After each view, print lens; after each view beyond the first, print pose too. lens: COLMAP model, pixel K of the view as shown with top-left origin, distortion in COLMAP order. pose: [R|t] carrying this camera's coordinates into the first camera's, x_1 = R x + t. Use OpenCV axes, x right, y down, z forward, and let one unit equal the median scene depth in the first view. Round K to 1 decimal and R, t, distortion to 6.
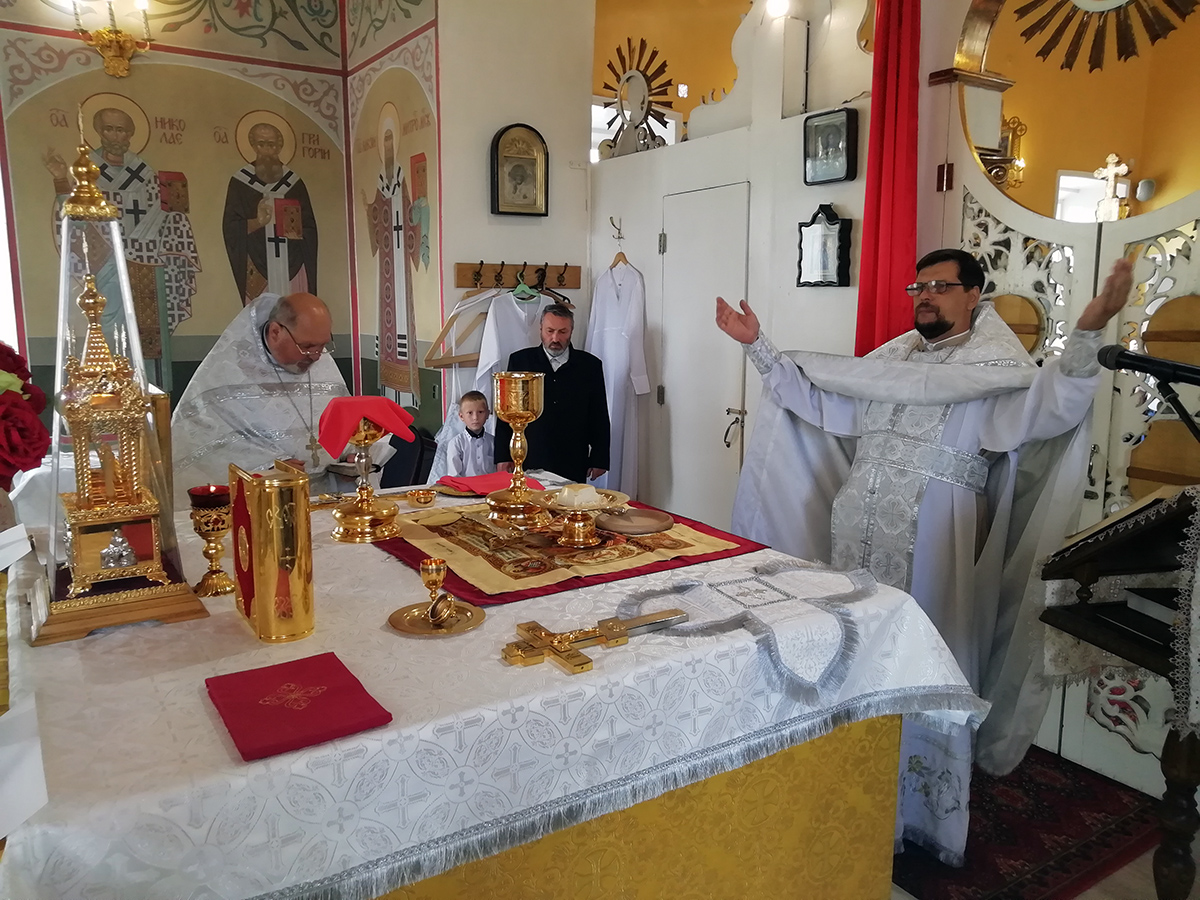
lens RADIAL K [[878.9, 0, 600.9], [0, 878.9, 434.2], [0, 0, 1]] dist [0.029143, -0.012952]
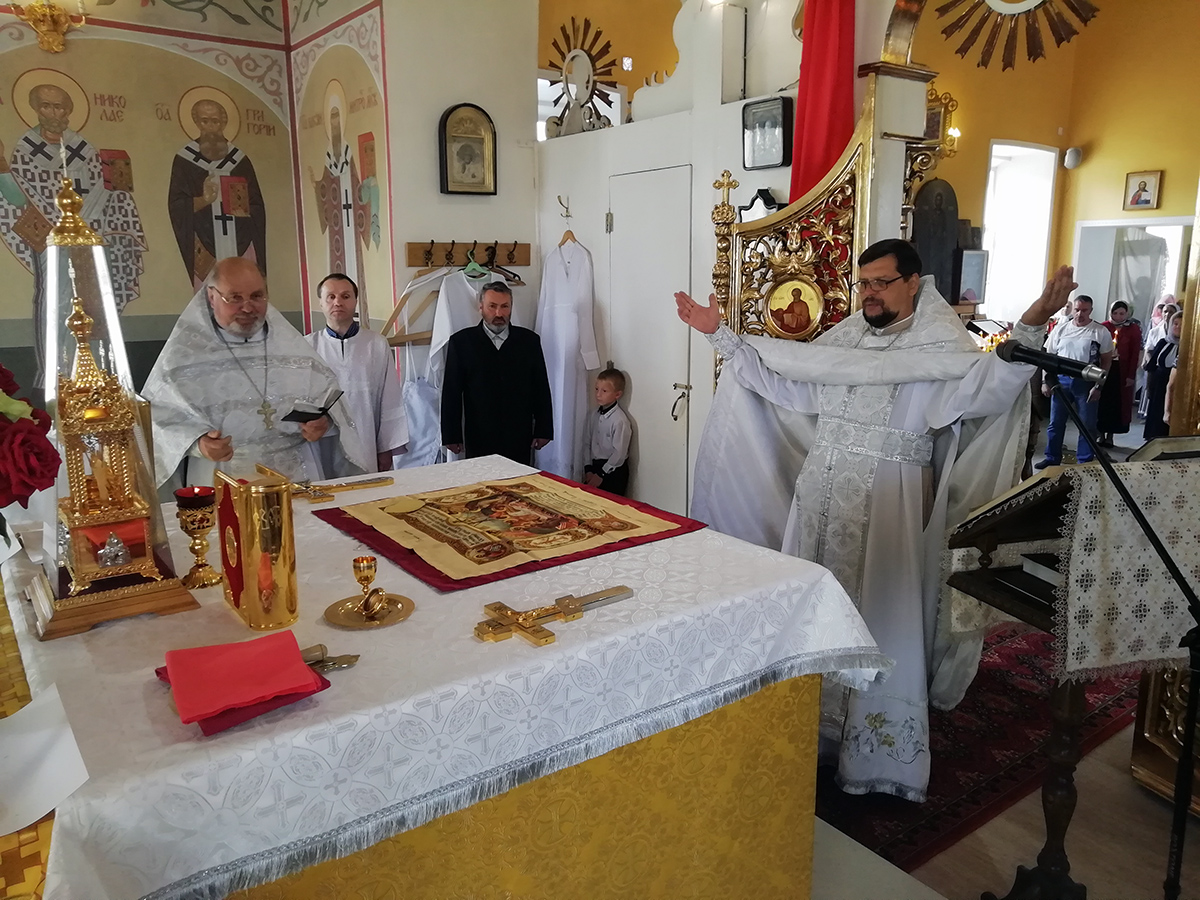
lens RADIAL K [[878.9, 0, 600.6], [0, 878.9, 430.3], [0, 0, 1]] dist [0.029143, -0.012952]
pose [[0.998404, -0.018693, 0.053285, 0.000265], [0.016611, 0.999092, 0.039236, -0.014007], [-0.053970, -0.038288, 0.997808, -0.033349]]
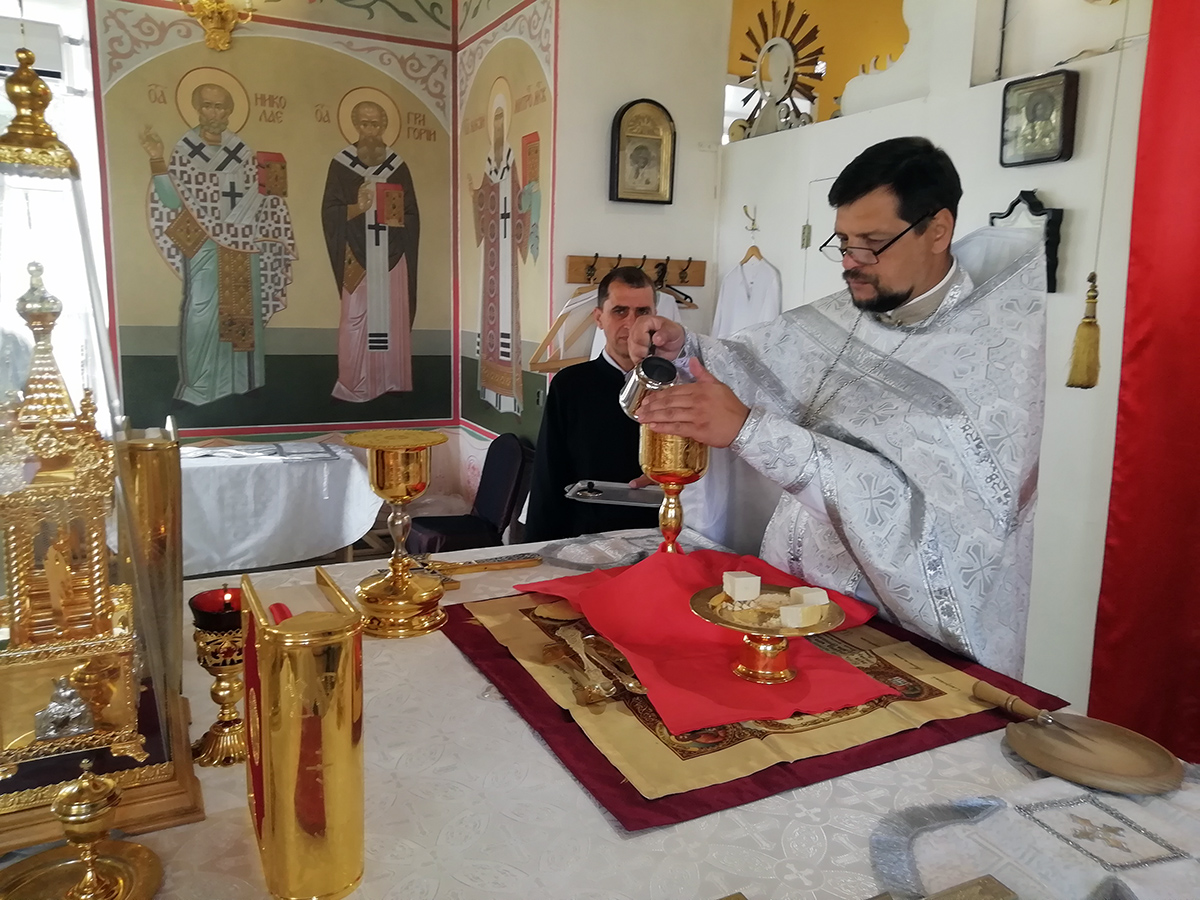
lens RADIAL K [[878.9, 0, 602.3], [0, 878.9, 427.8], [0, 0, 1]] dist [0.029143, -0.012952]
pose [[0.994001, 0.038423, -0.102403, -0.031553], [-0.038426, 0.999260, 0.001940, -0.022447], [0.102402, 0.002006, 0.994741, 0.115299]]
